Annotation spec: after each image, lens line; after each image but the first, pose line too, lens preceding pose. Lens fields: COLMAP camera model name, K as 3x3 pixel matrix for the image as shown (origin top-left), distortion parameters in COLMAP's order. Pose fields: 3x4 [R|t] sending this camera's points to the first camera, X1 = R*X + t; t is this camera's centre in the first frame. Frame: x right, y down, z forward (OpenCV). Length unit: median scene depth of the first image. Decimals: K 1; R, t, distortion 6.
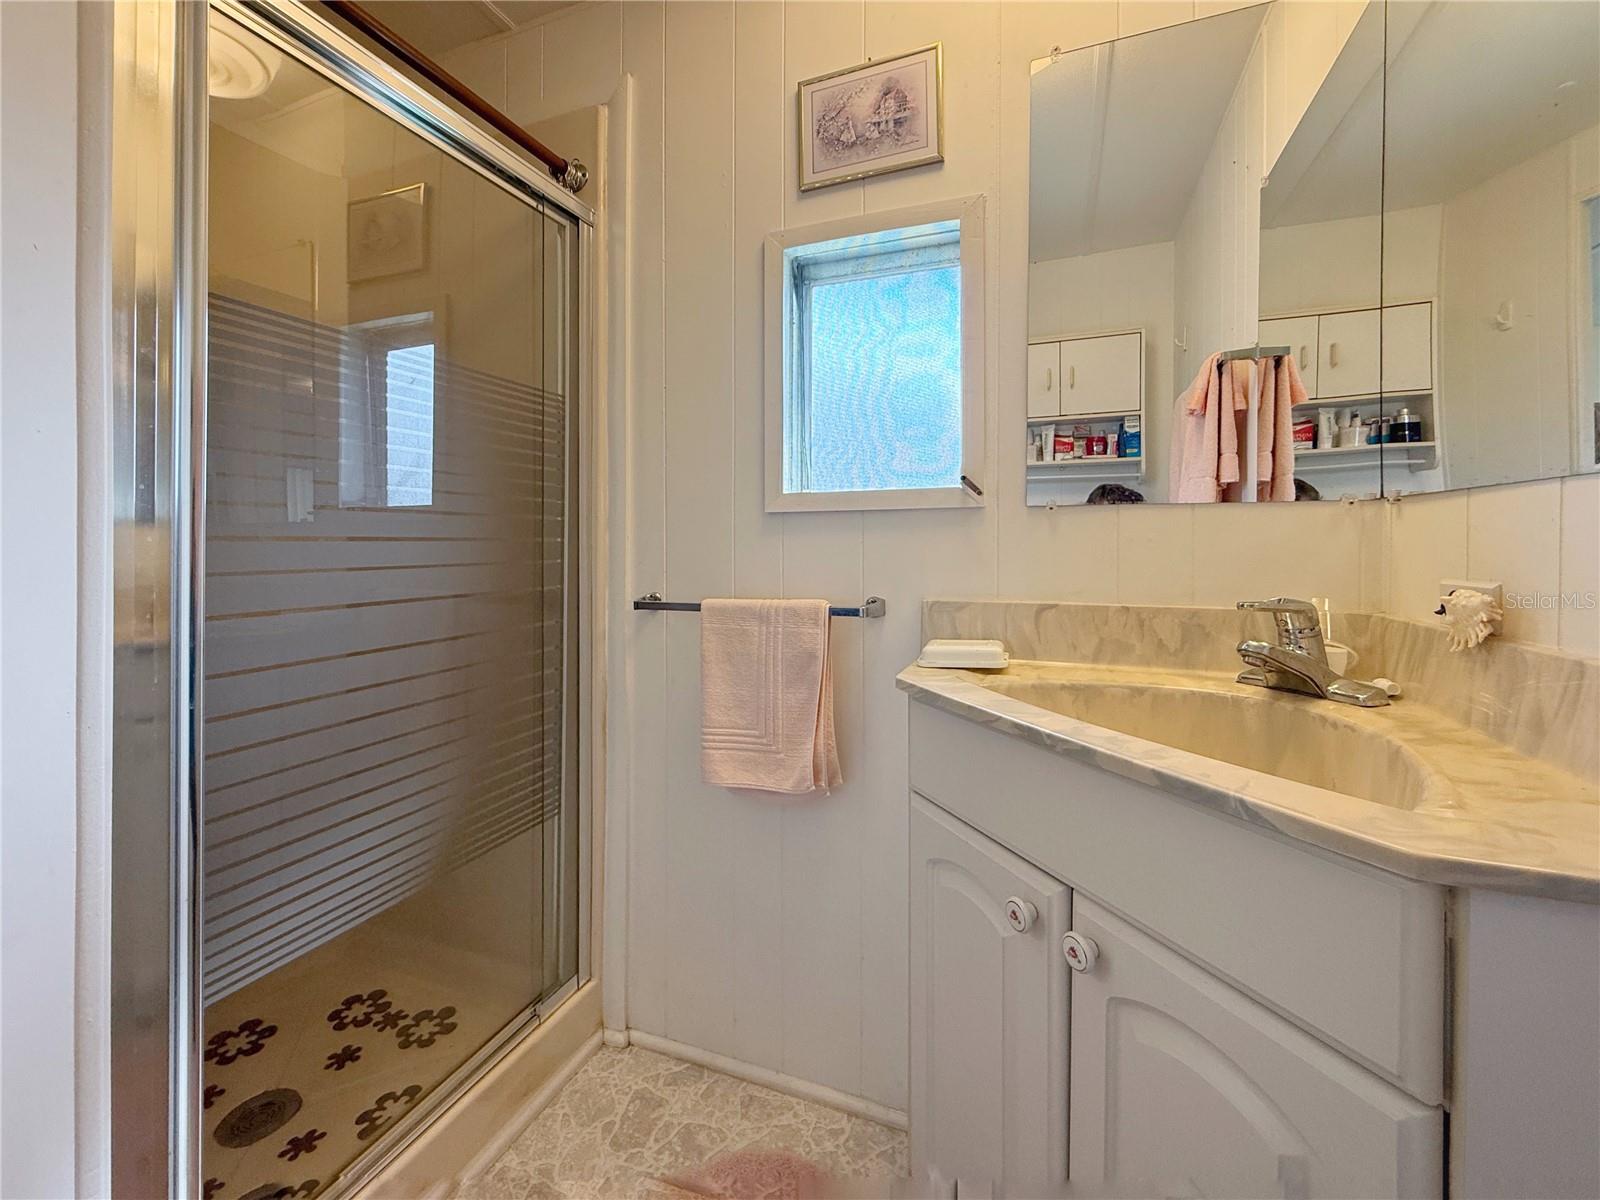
lens RADIAL K [[624.7, 0, 800.9], [0, 624.7, 564.3], [0, 0, 1]] dist [0.000185, 0.000028]
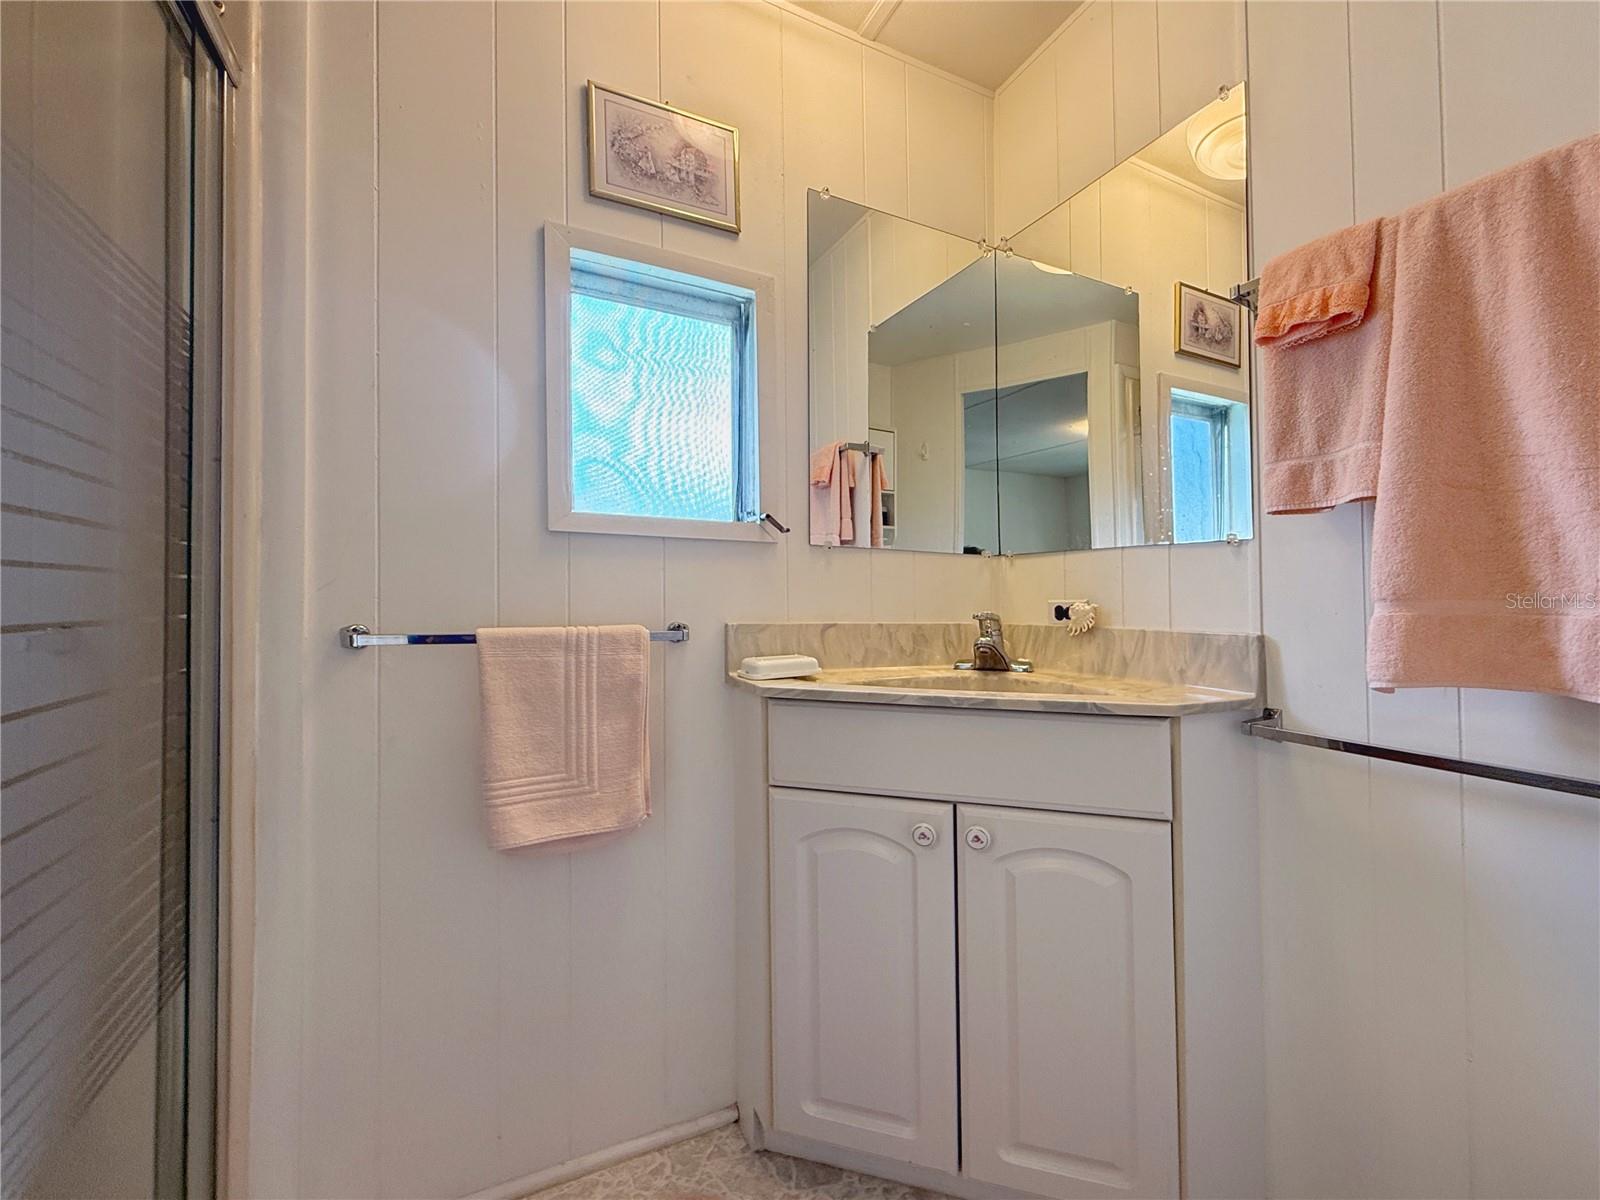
lens RADIAL K [[682.7, 0, 800.0], [0, 682.7, 600.0], [0, 0, 1]] dist [-0.000327, -0.000190]
pose [[0.700356, 0.019604, 0.713524, -0.545842], [0.001891, 0.999568, -0.029319, 0.049081], [-0.713791, 0.021883, 0.700017, 0.072728]]
